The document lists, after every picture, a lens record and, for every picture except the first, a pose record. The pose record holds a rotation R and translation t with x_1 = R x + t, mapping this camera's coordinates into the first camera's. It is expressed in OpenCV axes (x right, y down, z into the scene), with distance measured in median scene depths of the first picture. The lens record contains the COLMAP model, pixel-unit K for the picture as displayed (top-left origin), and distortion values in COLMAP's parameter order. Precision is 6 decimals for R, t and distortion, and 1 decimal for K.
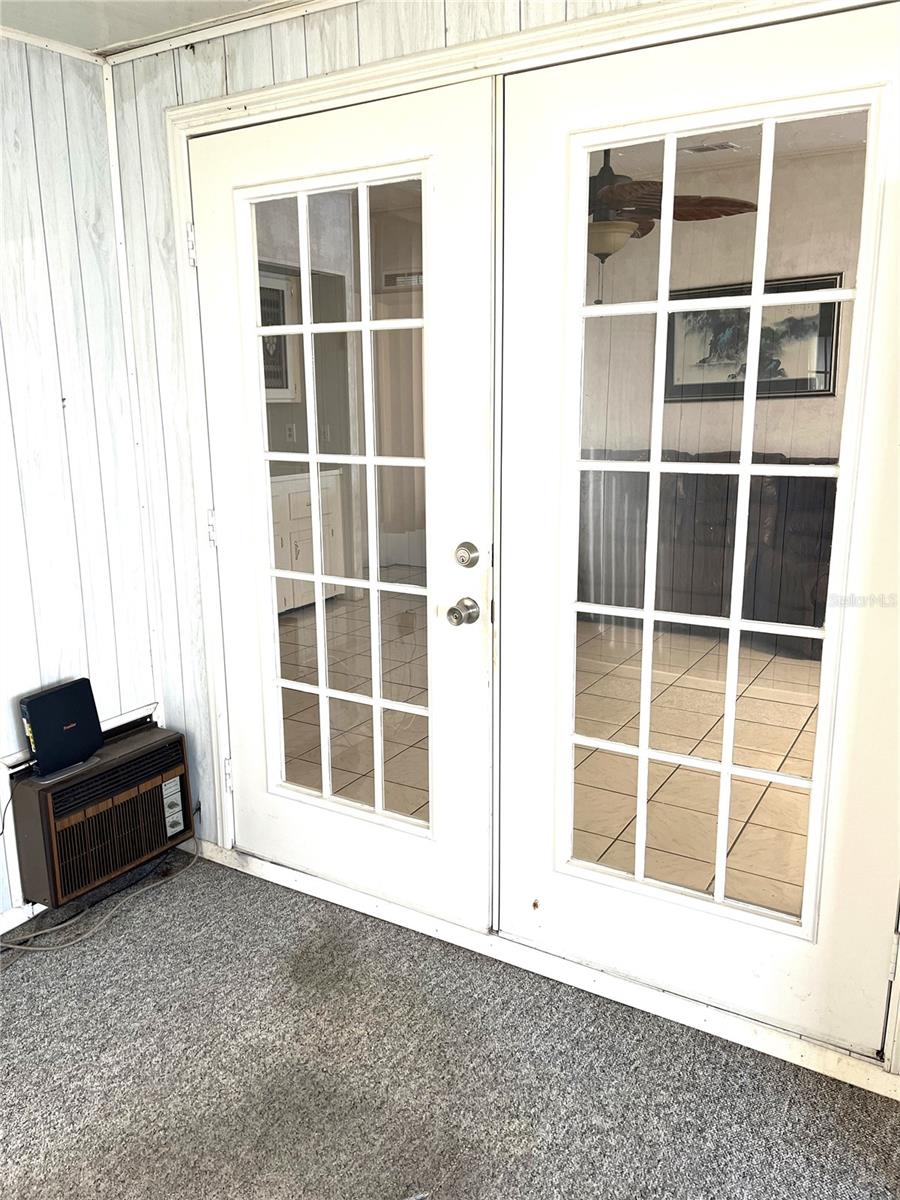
lens RADIAL K [[908.2, 0, 444.7], [0, 908.2, 600.3], [0, 0, 1]] dist [0.045969, -0.031238]
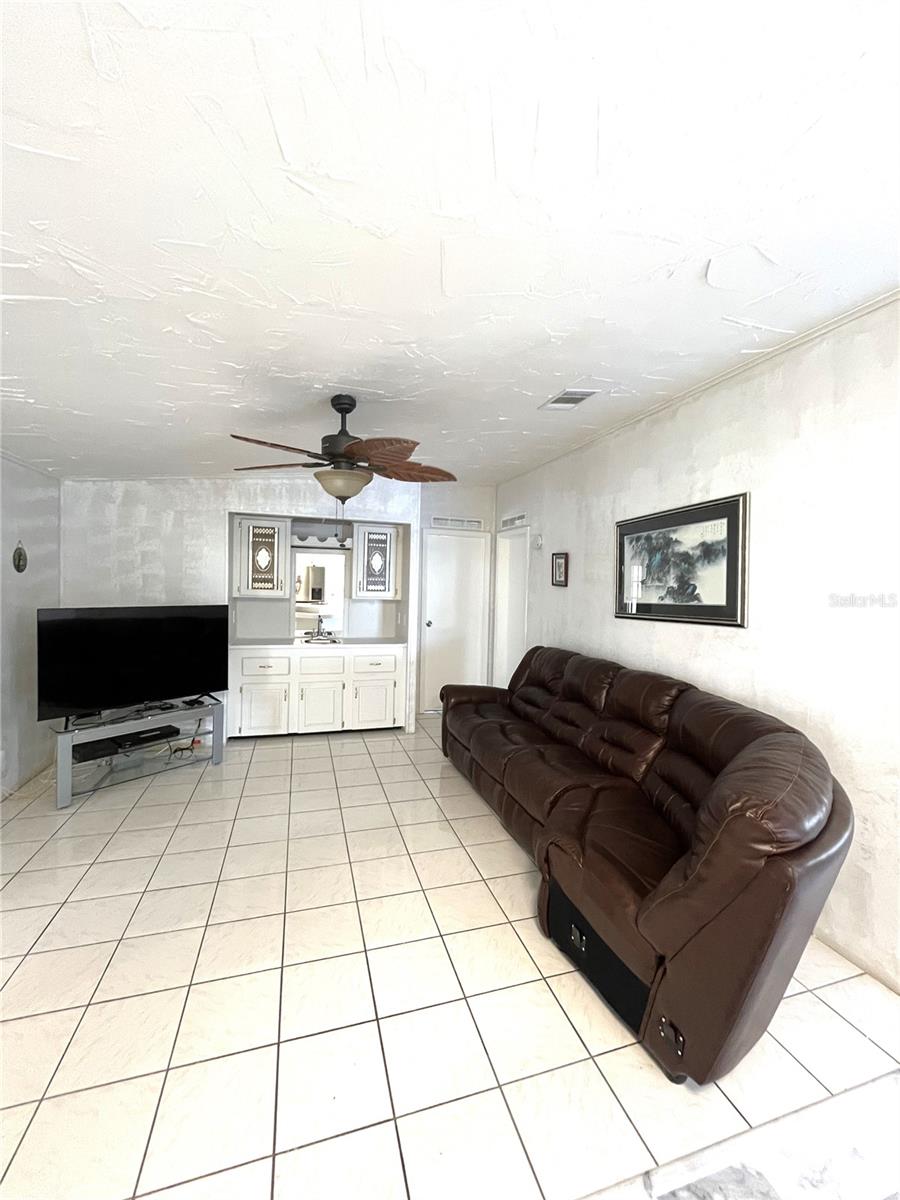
lens RADIAL K [[484.2, 0, 452.6], [0, 484.2, 595.2], [0, 0, 1]] dist [-0.006139, 0.000816]
pose [[0.743857, 0.045809, -0.666767, 0.516647], [-0.179409, 0.974717, -0.133185, -0.140489], [0.643809, 0.218695, 0.733269, 0.474825]]
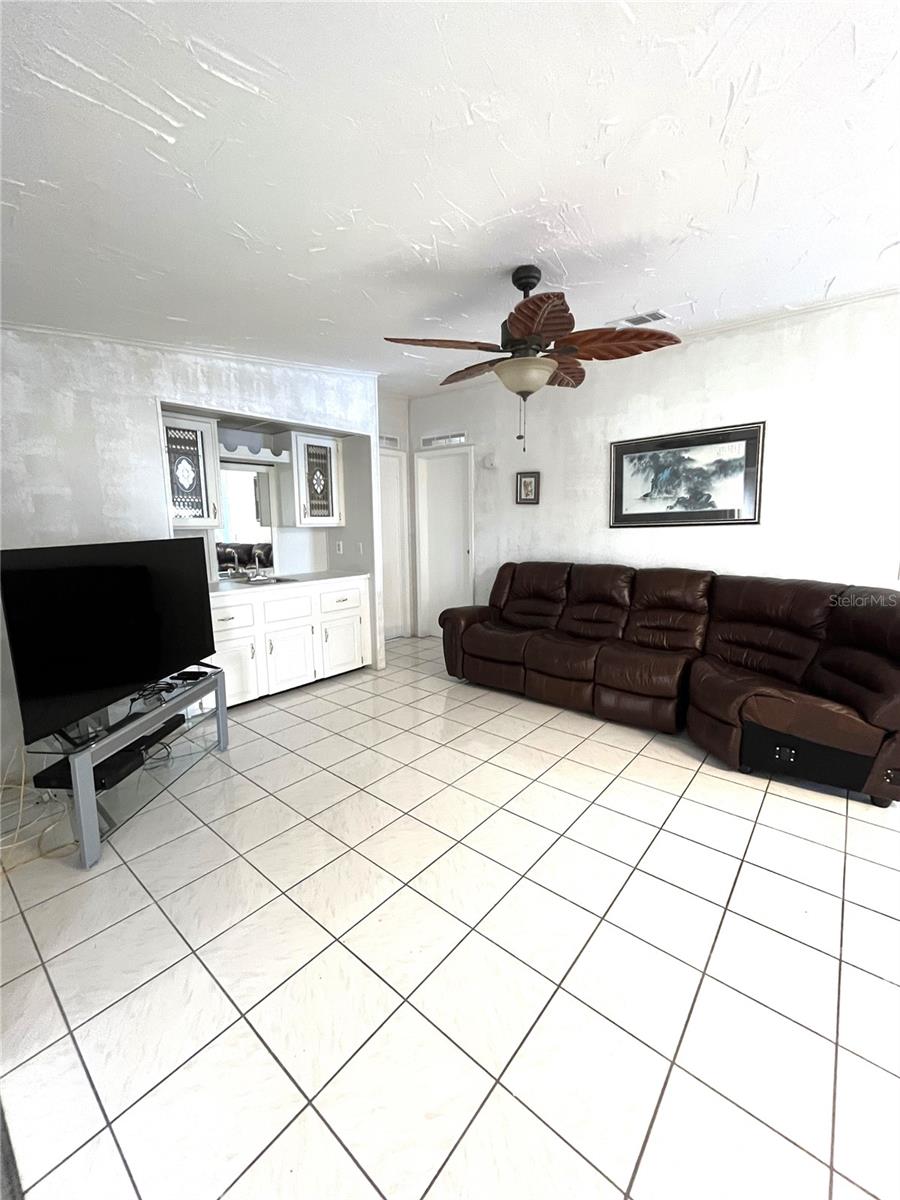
lens RADIAL K [[484.2, 0, 452.9], [0, 484.2, 595.9], [0, 0, 1]] dist [-0.006139, 0.000816]
pose [[0.987399, 0.025687, -0.156154, 0.134396], [-0.035691, 0.997463, -0.061601, -0.077803], [0.154175, 0.066398, 0.985810, 0.329867]]
